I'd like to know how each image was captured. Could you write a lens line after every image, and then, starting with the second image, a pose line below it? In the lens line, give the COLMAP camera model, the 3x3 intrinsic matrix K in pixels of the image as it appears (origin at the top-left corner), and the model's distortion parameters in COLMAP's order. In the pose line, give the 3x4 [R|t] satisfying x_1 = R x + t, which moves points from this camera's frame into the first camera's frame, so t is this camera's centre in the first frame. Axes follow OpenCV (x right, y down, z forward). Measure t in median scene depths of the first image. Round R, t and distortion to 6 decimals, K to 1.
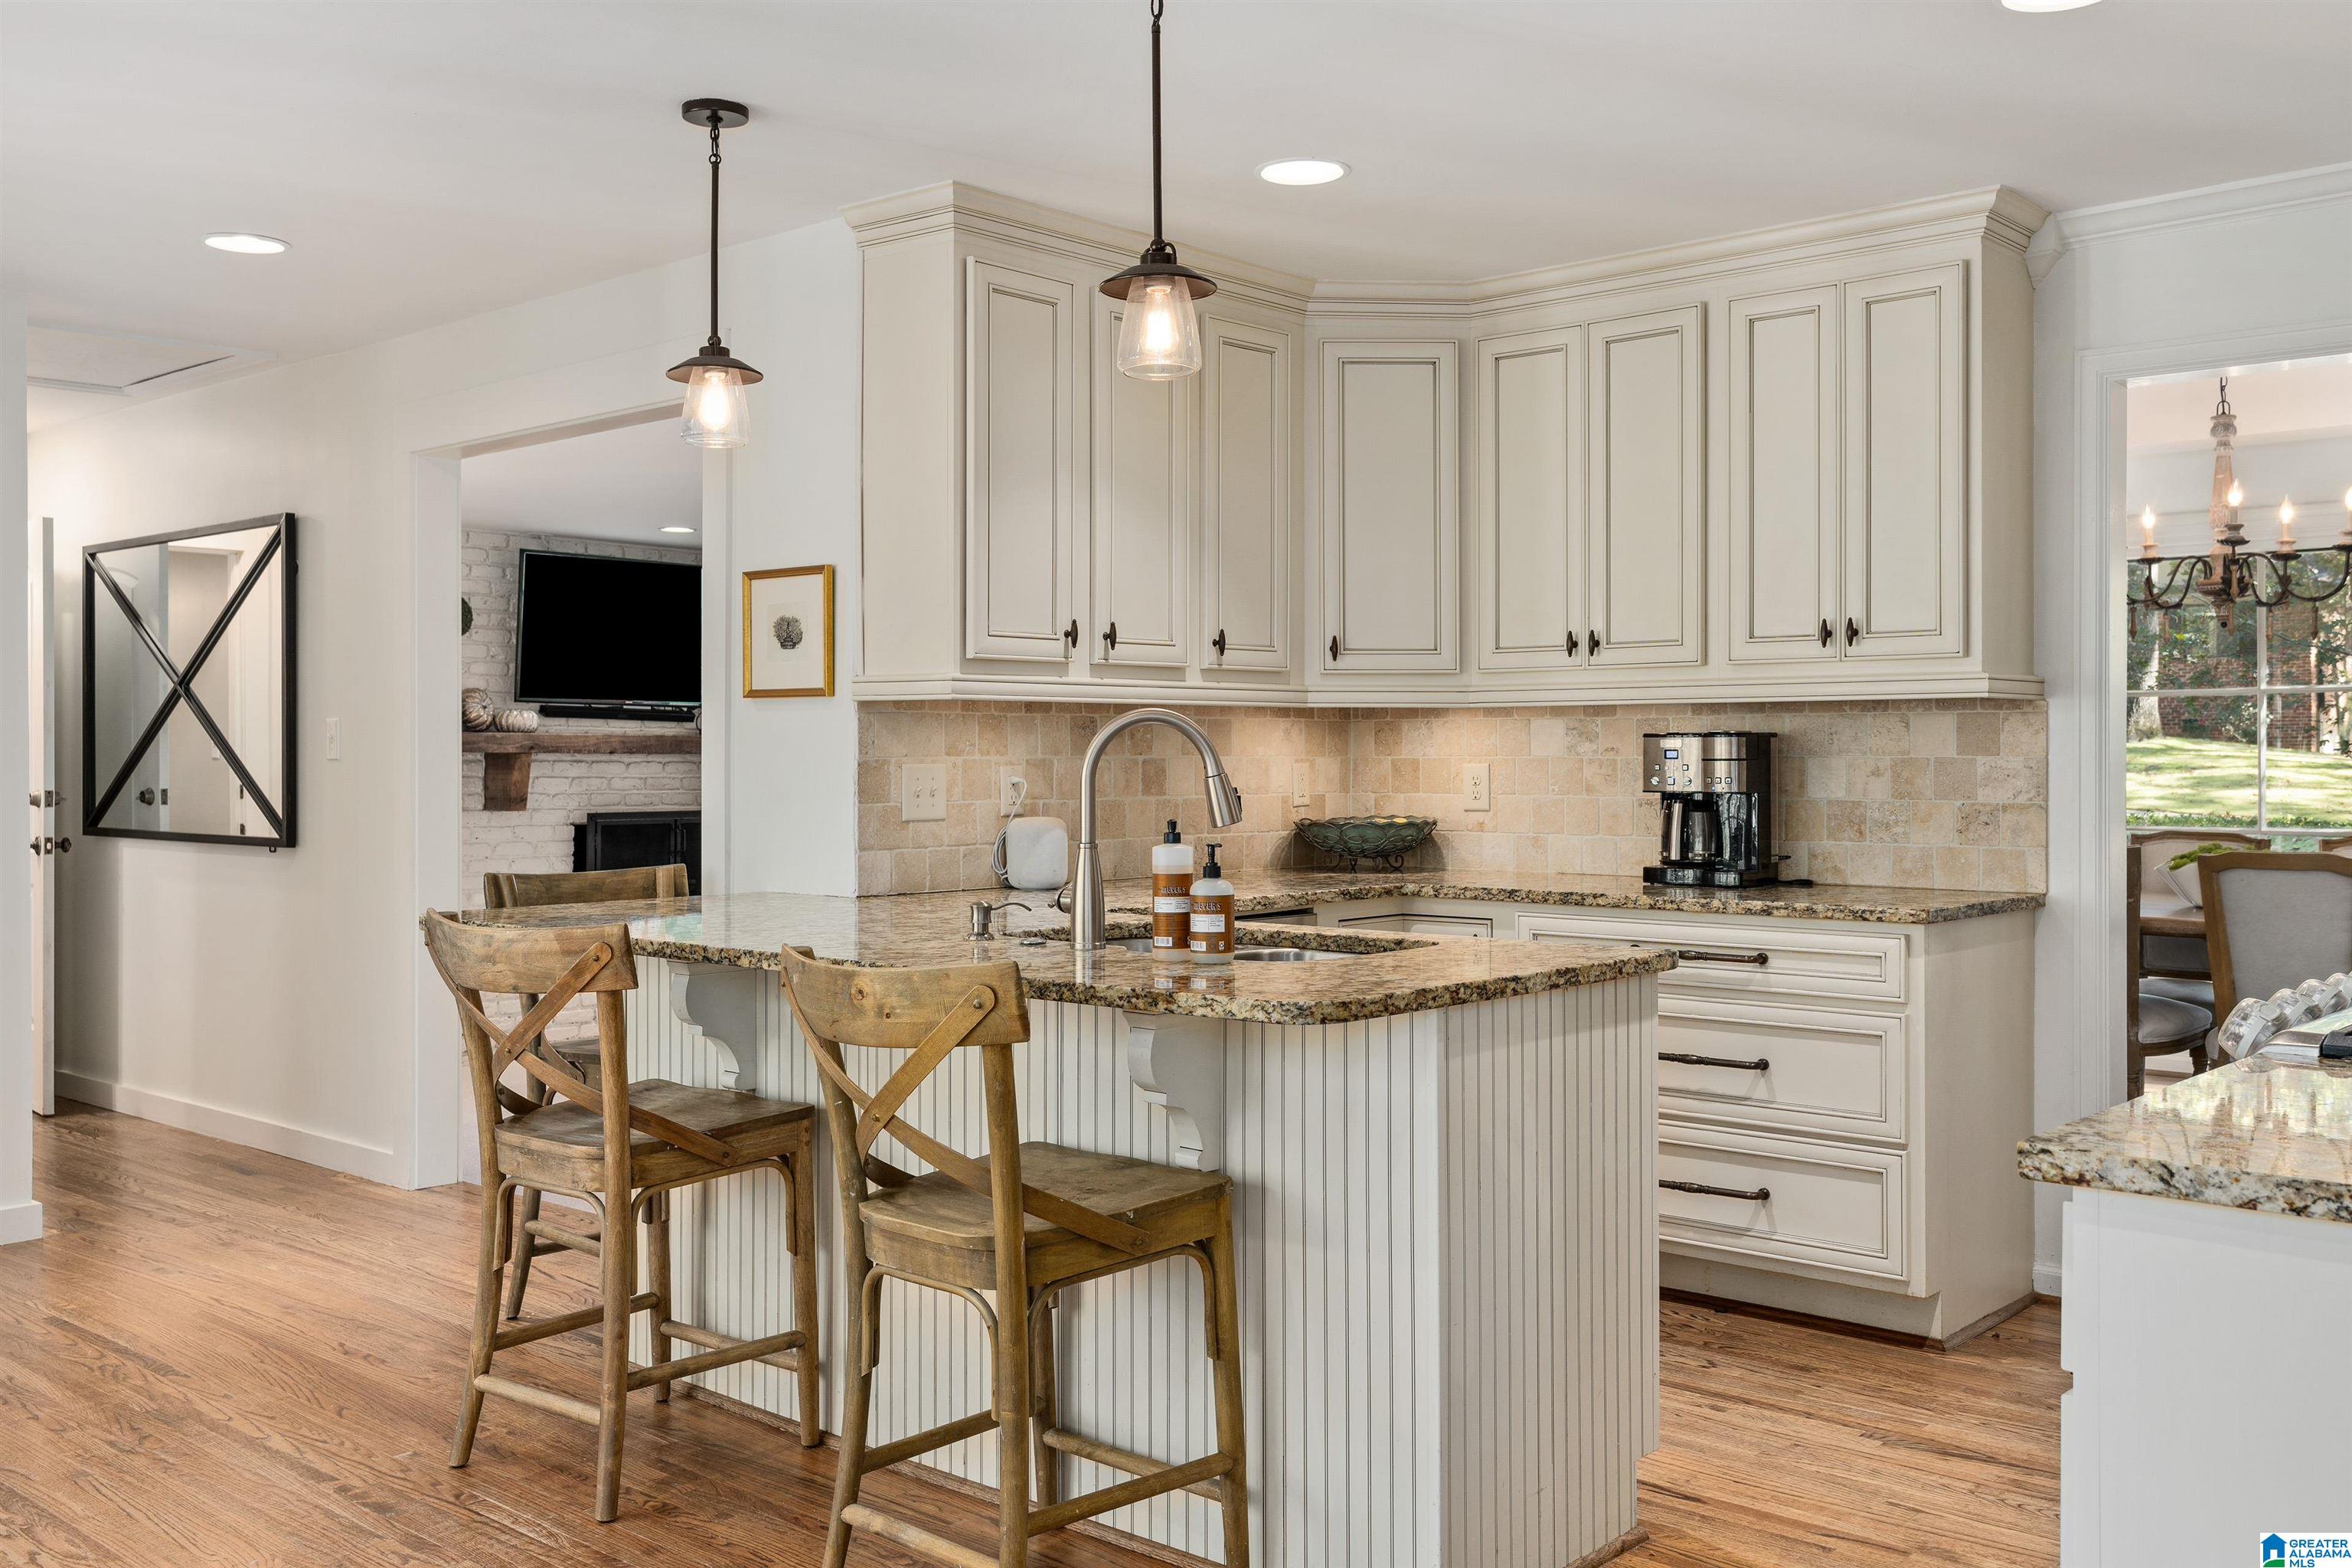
lens RADIAL K [[2091.3, 0, 1173.0], [0, 2091.3, 767.2], [0, 0, 1]] dist [0.006476, 0.000862]
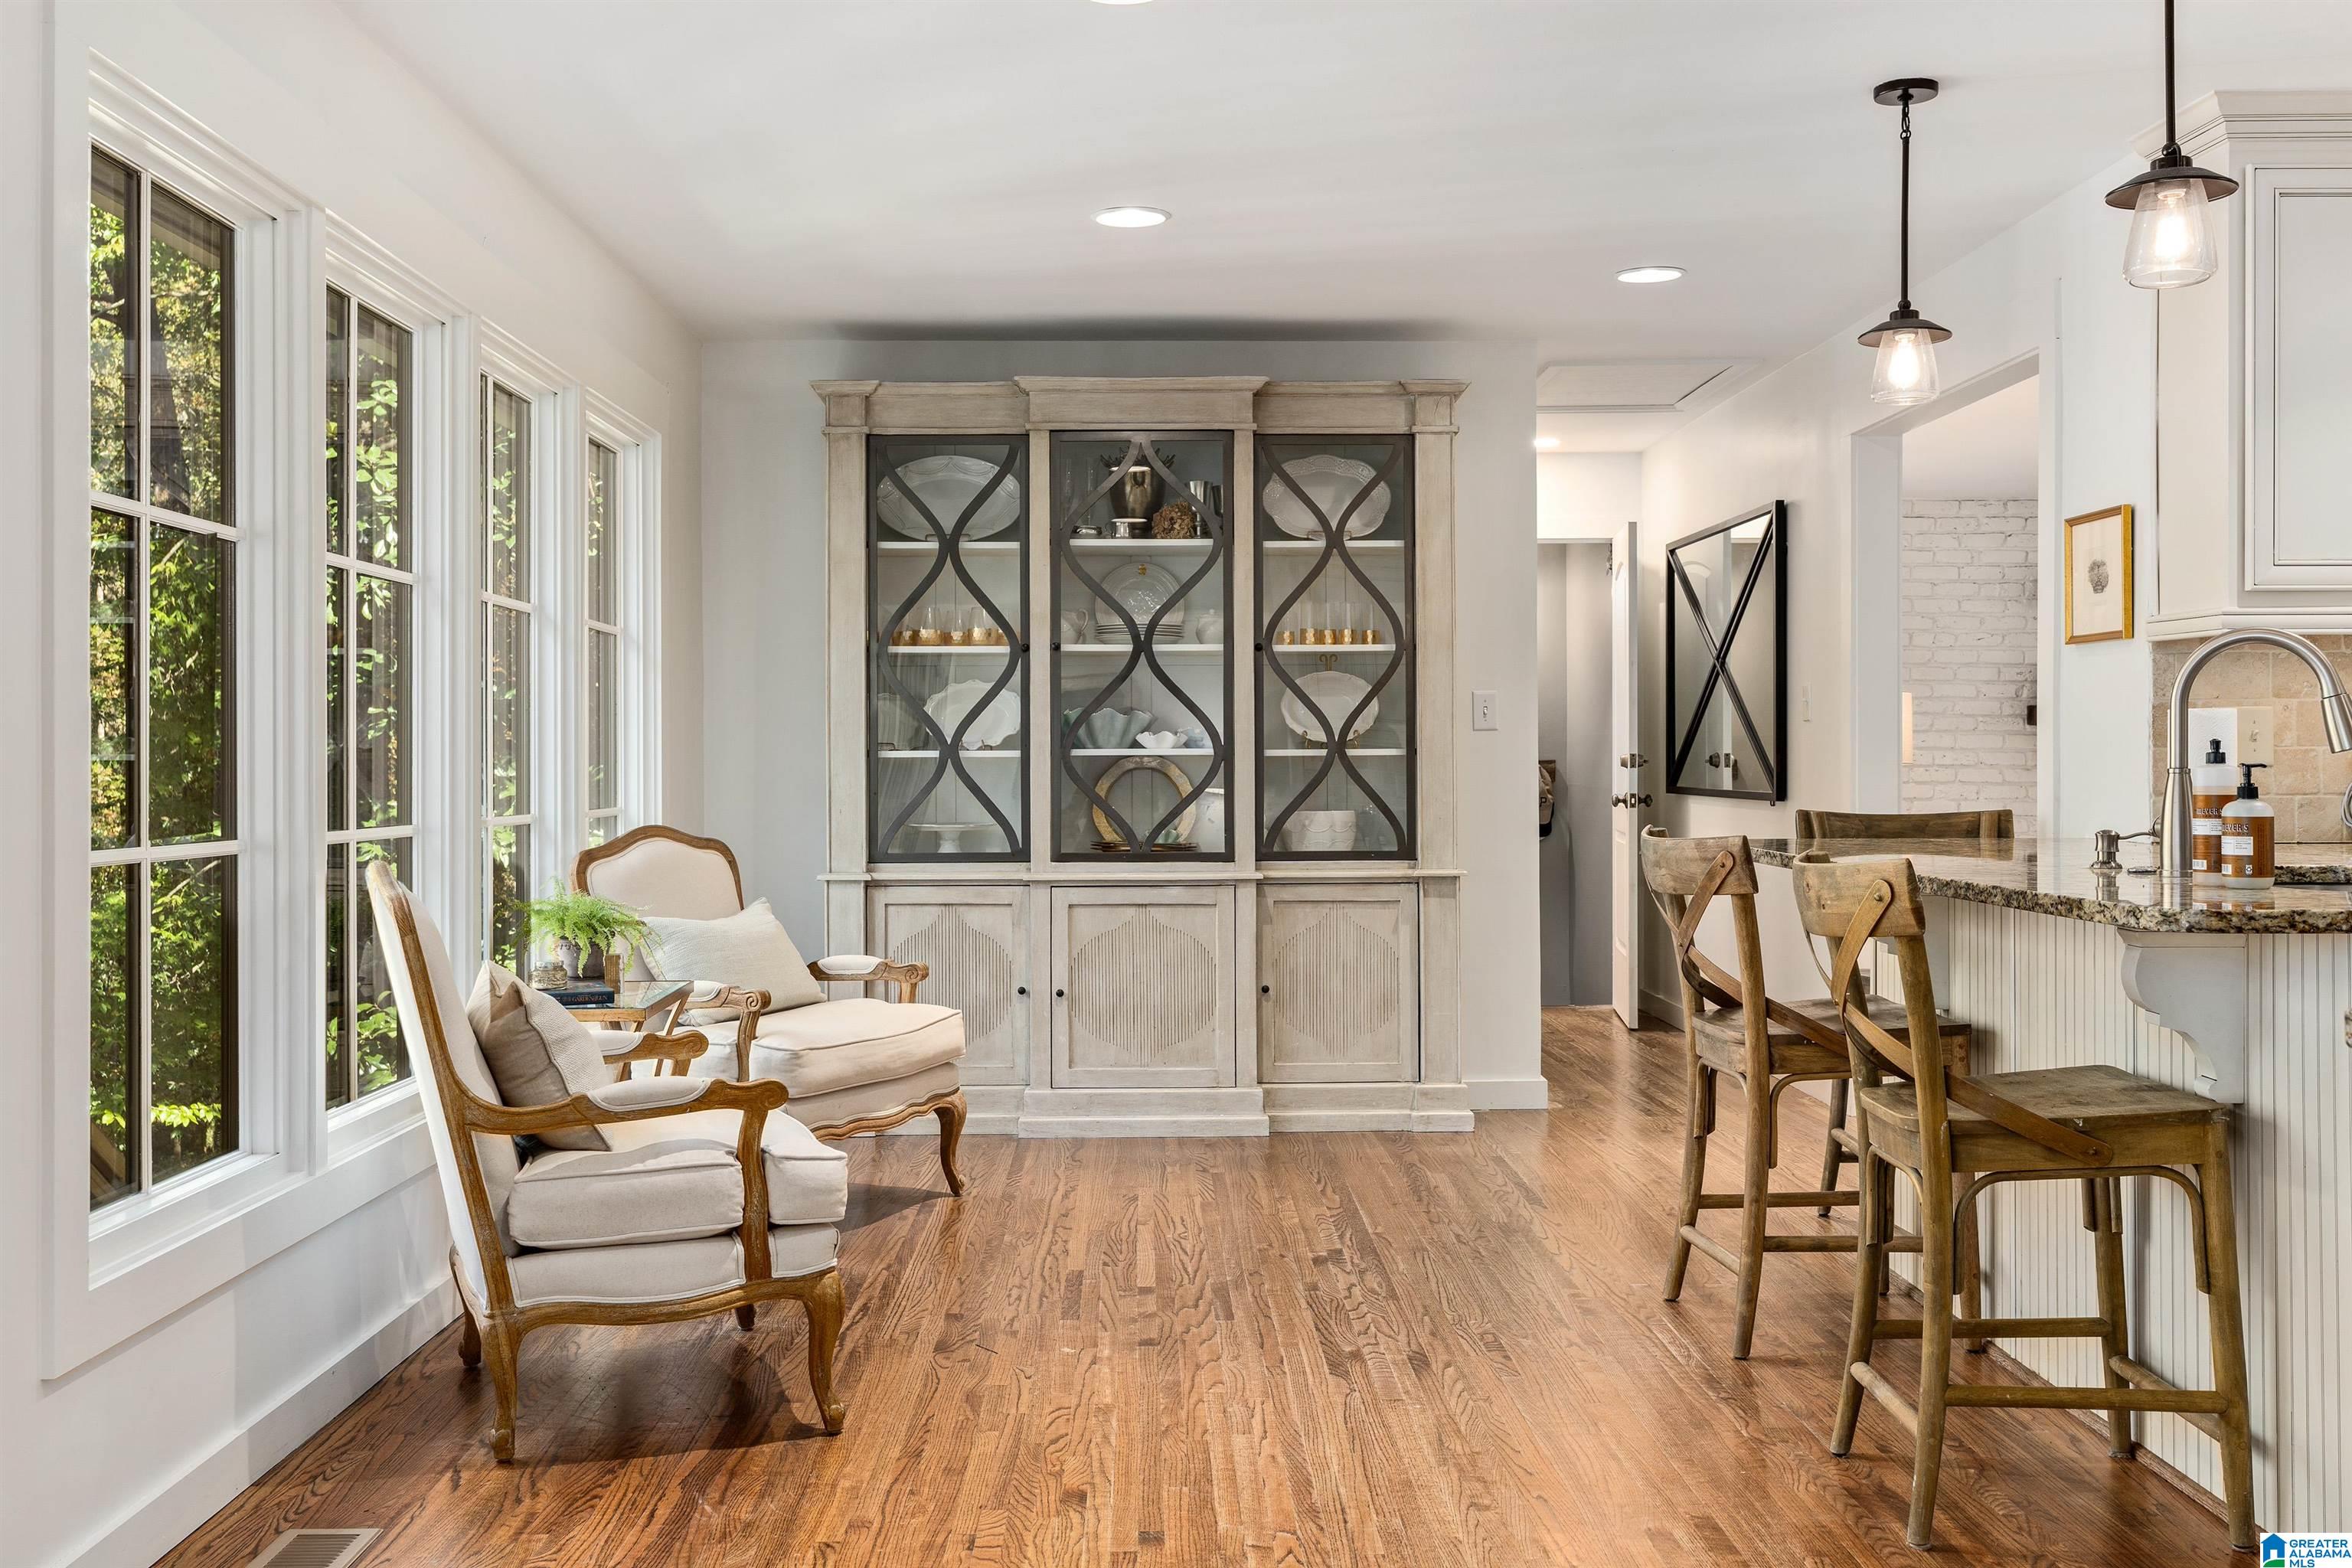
lens RADIAL K [[2178.6, 0, 1176.0], [0, 2178.6, 784.0], [0, 0, 1]] dist [-0.001438, 0.005553]
pose [[0.669060, 0.007981, -0.743166, 0.378692], [-0.002654, 0.999962, 0.008350, 0.034469], [0.743204, -0.003614, 0.669055, -0.023133]]
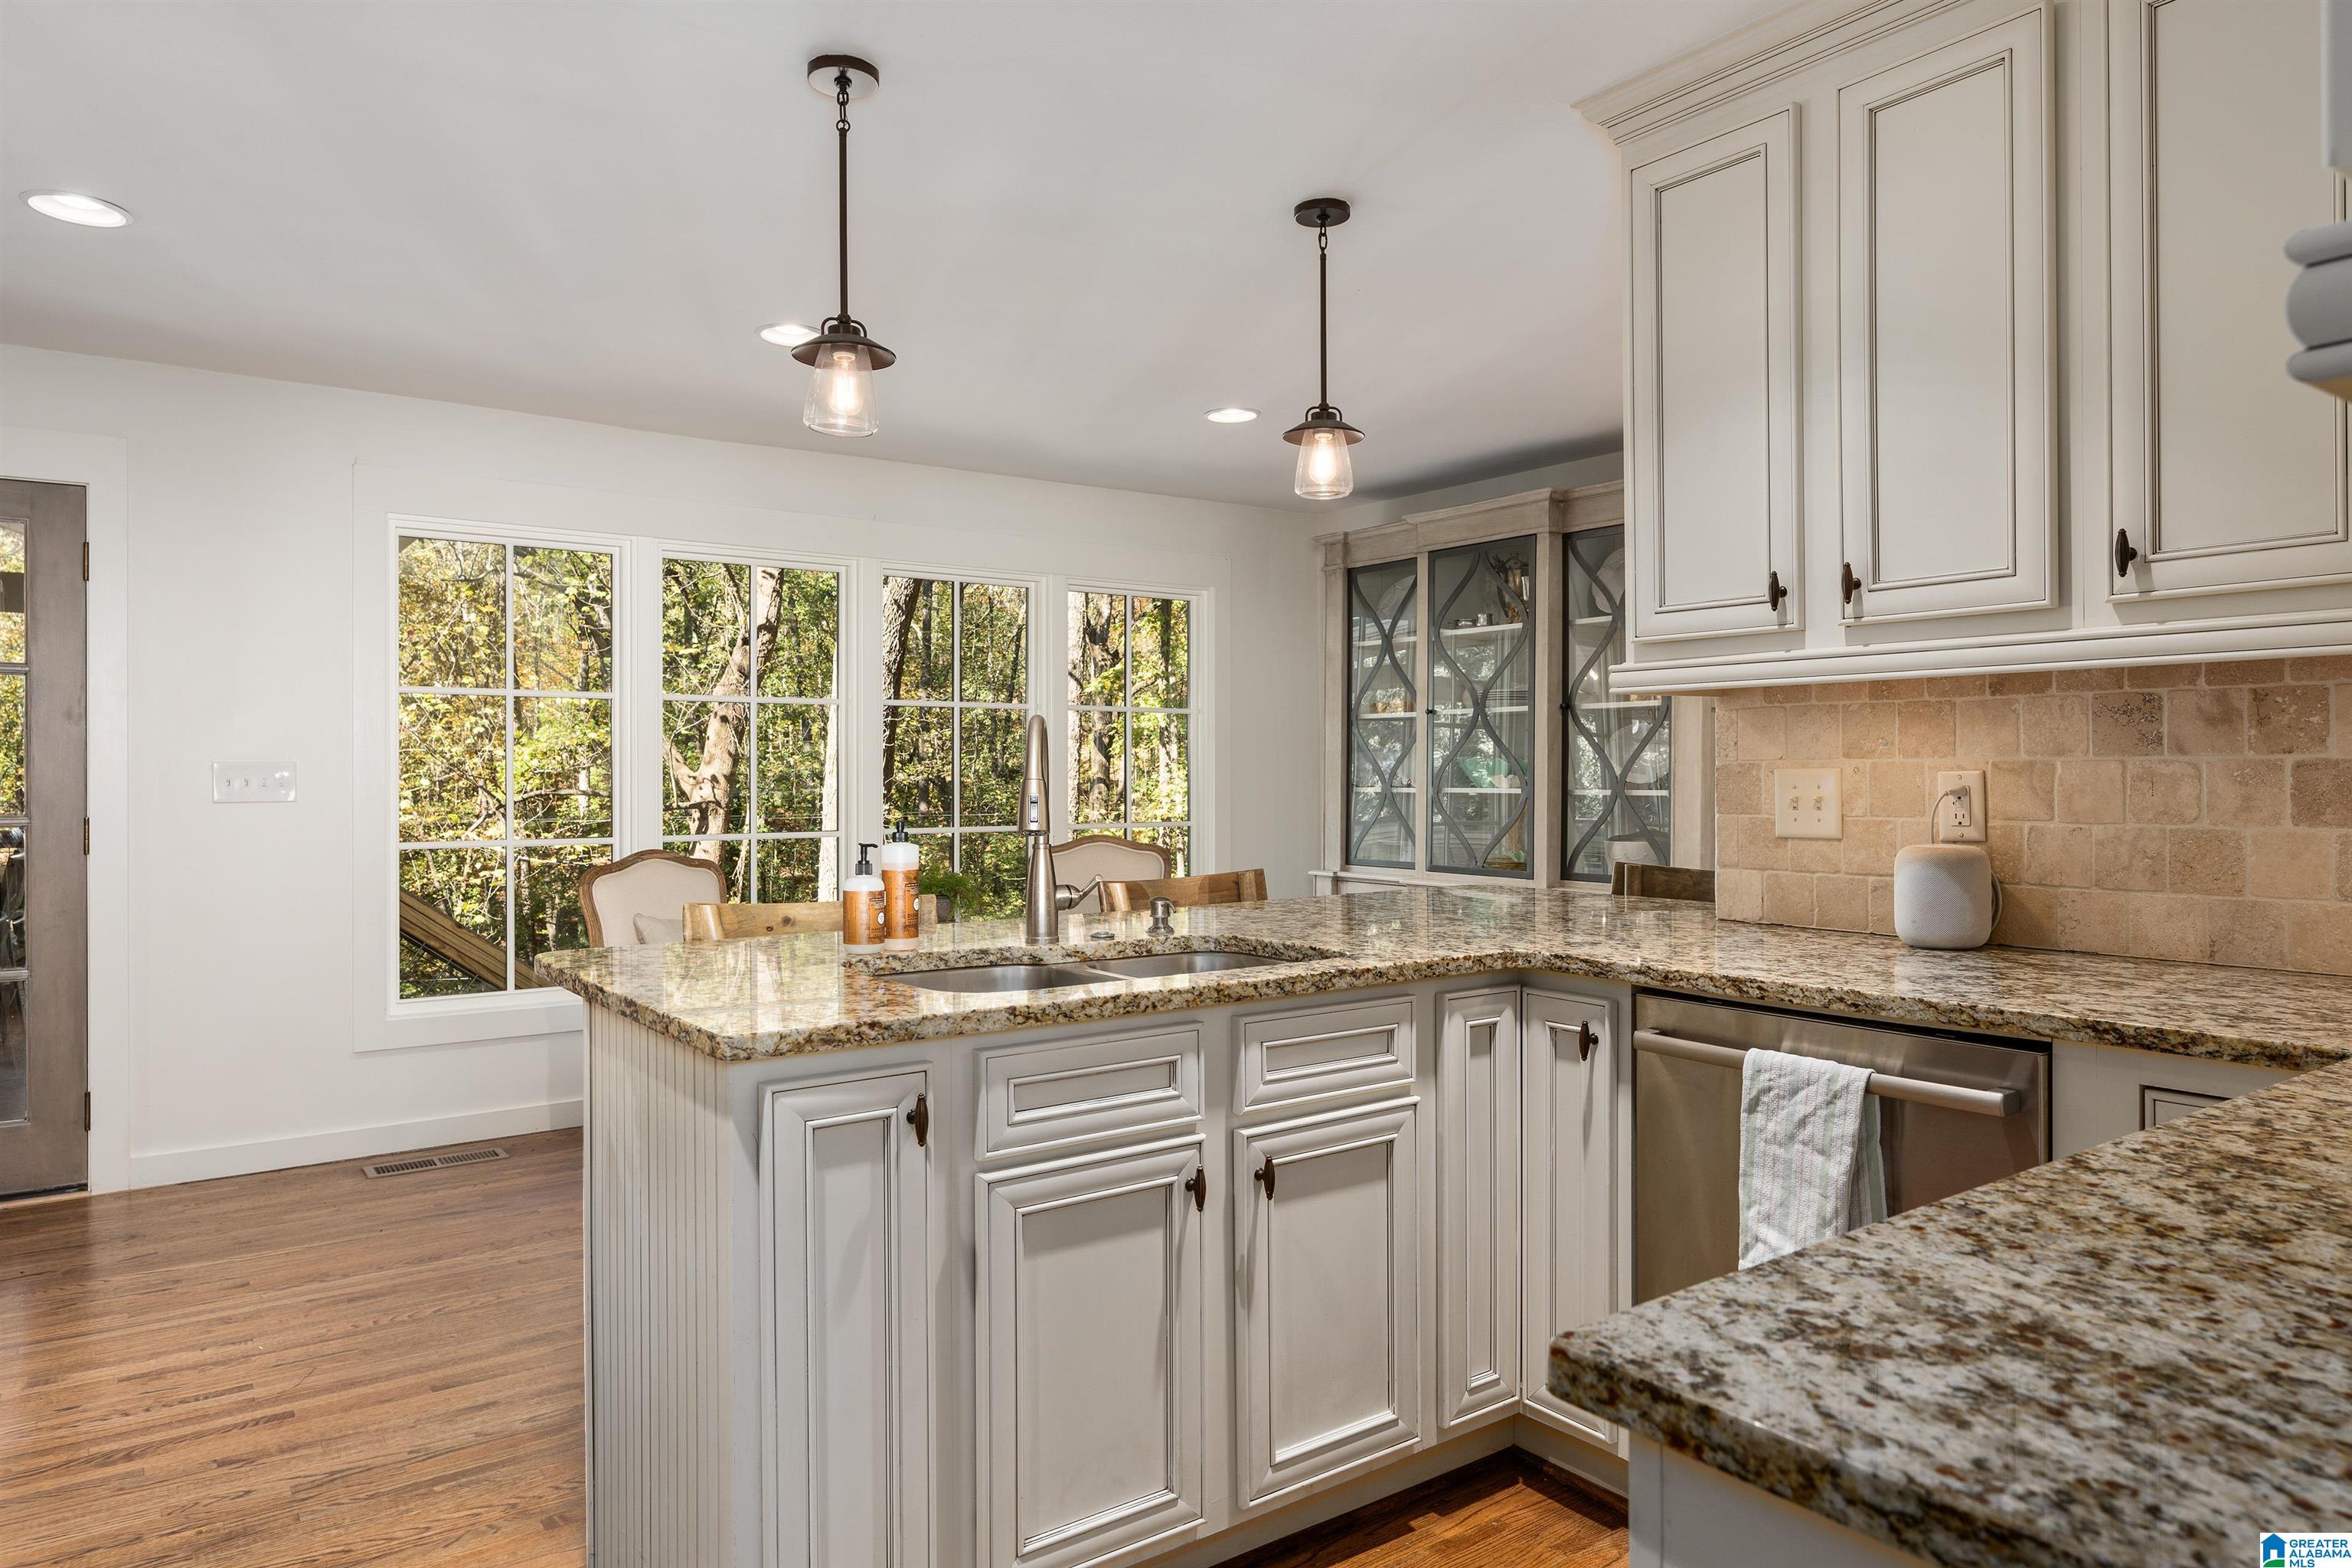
lens RADIAL K [[1501.3, 0, 1177.7], [0, 1501.3, 772.2], [0, 0, 1]] dist [-0.003804, -0.000287]
pose [[-0.212787, 0.004673, -0.977087, 0.651046], [-0.002368, 0.999983, 0.005298, -0.003564], [0.977096, 0.003441, -0.212773, 1.153875]]
